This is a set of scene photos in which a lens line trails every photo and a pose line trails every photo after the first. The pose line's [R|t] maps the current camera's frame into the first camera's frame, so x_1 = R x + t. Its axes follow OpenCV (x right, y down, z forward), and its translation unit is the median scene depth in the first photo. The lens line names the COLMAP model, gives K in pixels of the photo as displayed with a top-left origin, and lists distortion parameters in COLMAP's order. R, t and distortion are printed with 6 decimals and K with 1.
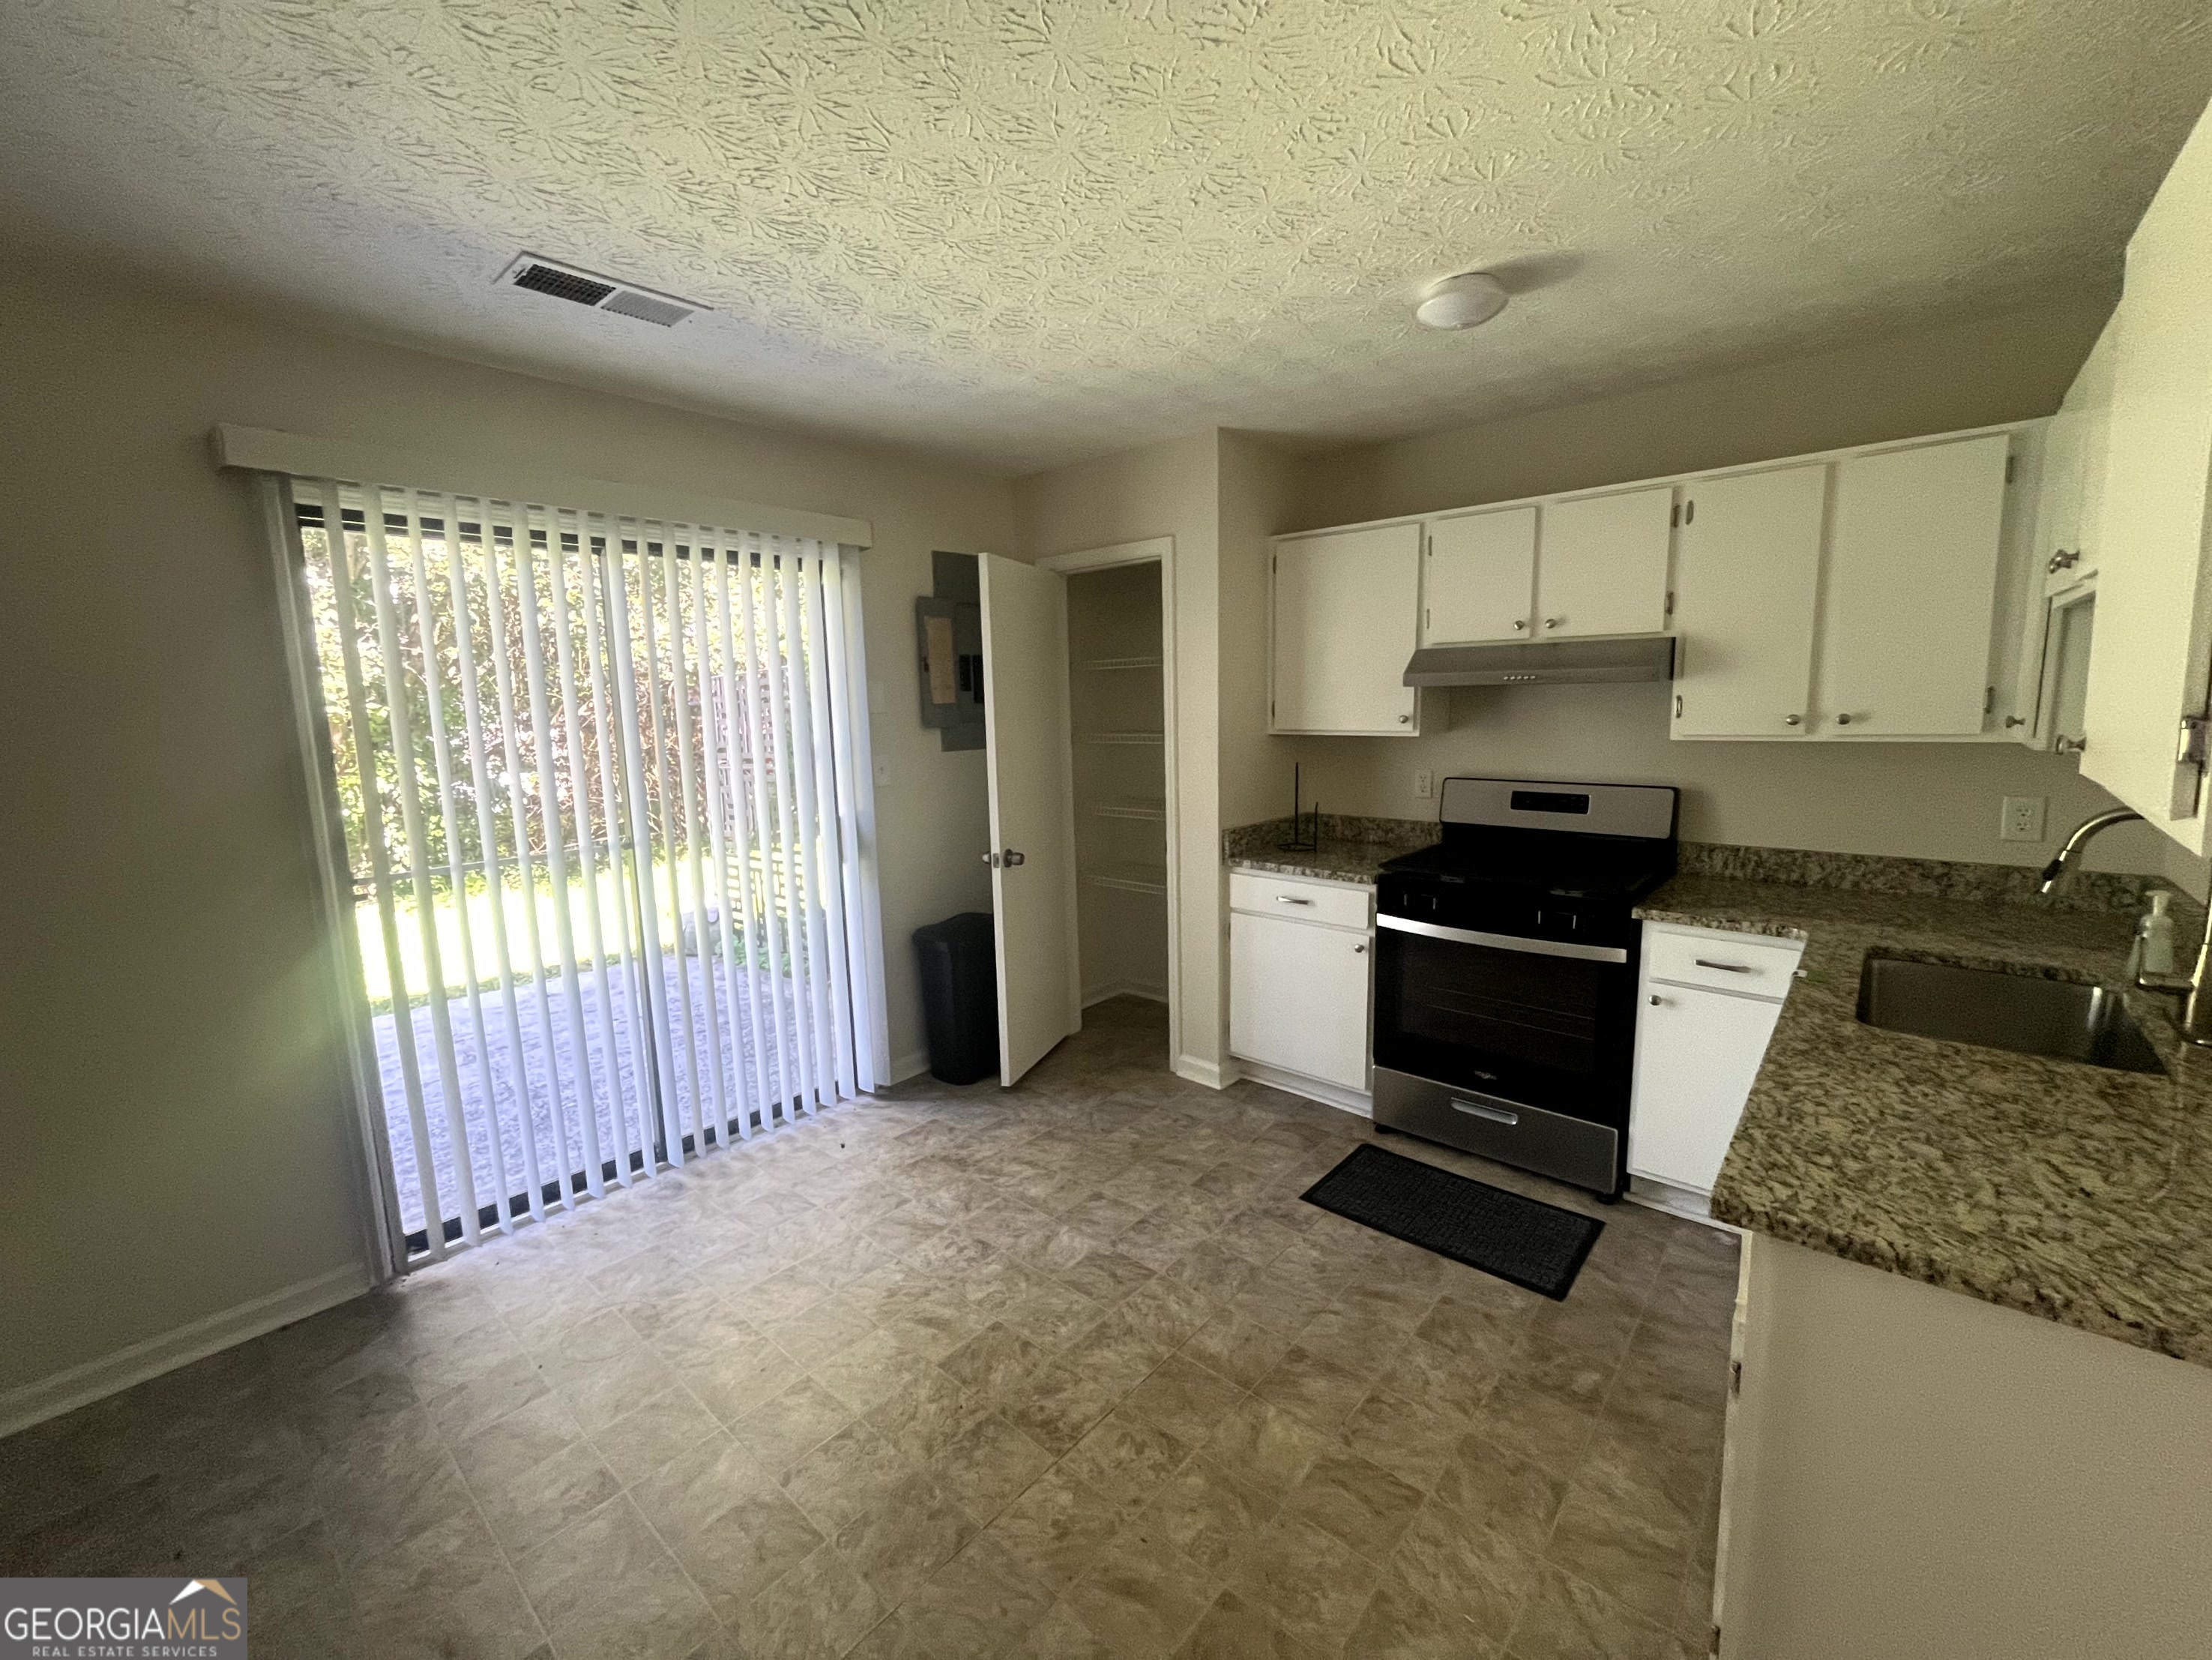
lens RADIAL K [[892.6, 0, 1106.0], [0, 892.6, 830.0], [0, 0, 1]] dist [0.001266, -0.000050]
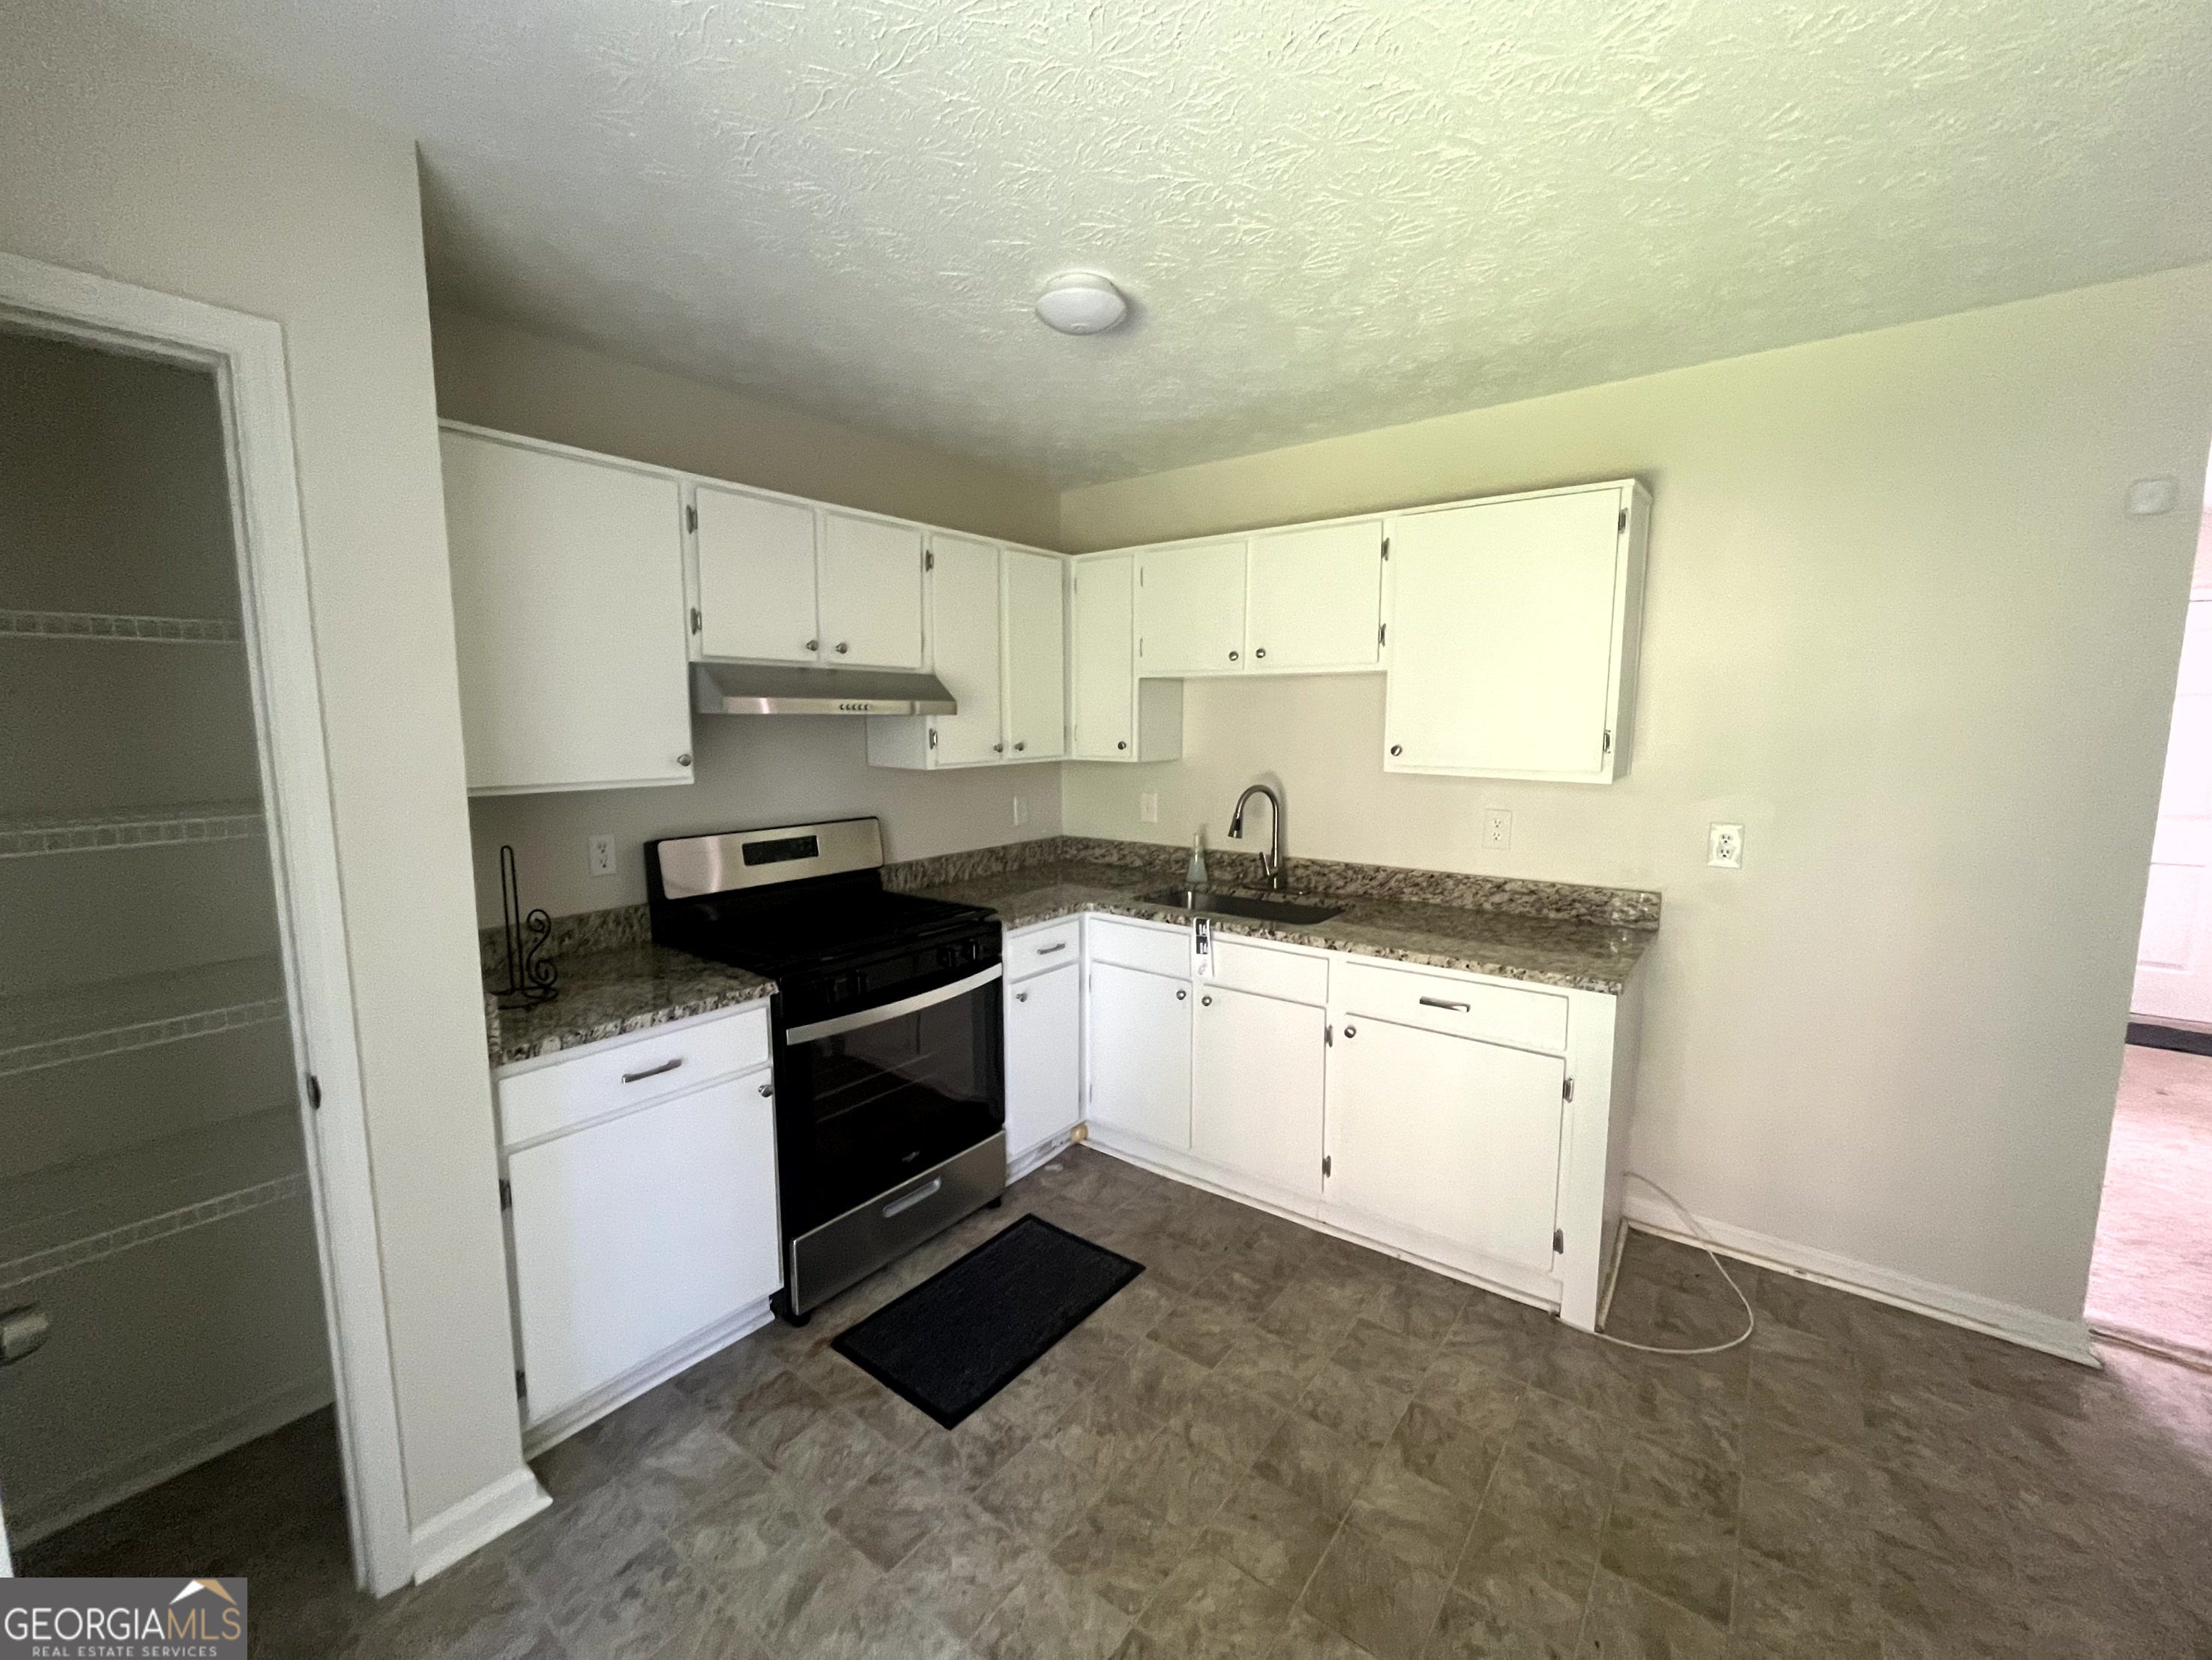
lens RADIAL K [[892.6, 0, 1106.0], [0, 892.6, 830.0], [0, 0, 1]] dist [0.001266, -0.000050]
pose [[-0.052973, -0.103976, 0.993168, -0.424230], [0.150931, 0.982305, 0.110889, -0.109796], [-0.987124, 0.155774, -0.036343, 0.792534]]
